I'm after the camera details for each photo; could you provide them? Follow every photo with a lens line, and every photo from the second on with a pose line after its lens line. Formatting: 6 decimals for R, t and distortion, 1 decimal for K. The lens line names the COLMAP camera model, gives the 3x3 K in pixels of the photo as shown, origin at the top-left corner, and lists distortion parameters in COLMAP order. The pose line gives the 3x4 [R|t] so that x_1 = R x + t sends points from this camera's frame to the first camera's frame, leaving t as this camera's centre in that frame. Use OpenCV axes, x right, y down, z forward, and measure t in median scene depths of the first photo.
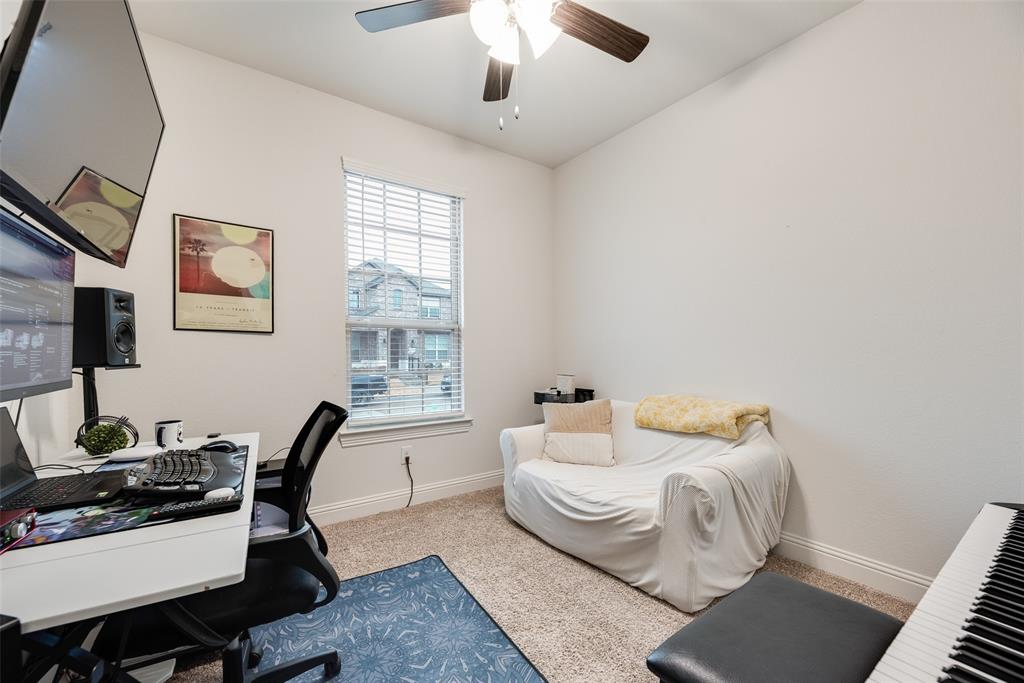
lens RADIAL K [[409.9, 0, 513.6], [0, 409.9, 342.2], [0, 0, 1]] dist [0.002900, 0.000180]
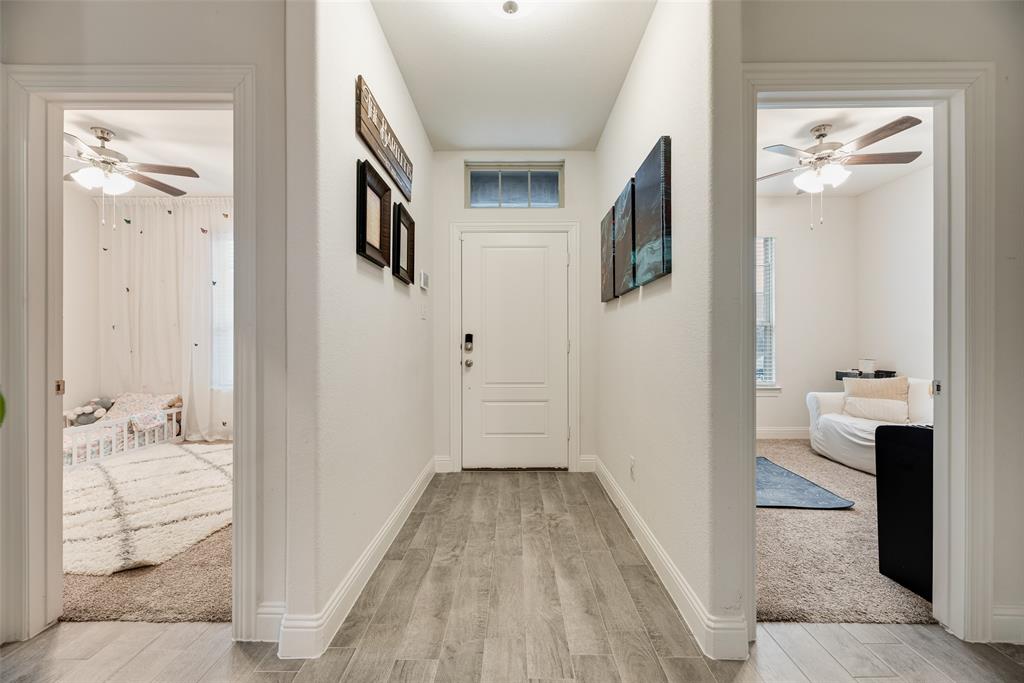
lens RADIAL K [[409.9, 0, 513.6], [0, 409.9, 342.2], [0, 0, 1]] dist [0.002900, 0.000180]
pose [[0.809654, -0.000615, -0.586907, -0.018639], [0.016883, 0.999610, 0.022245, -0.025122], [0.586664, -0.027919, 0.809349, -0.840229]]
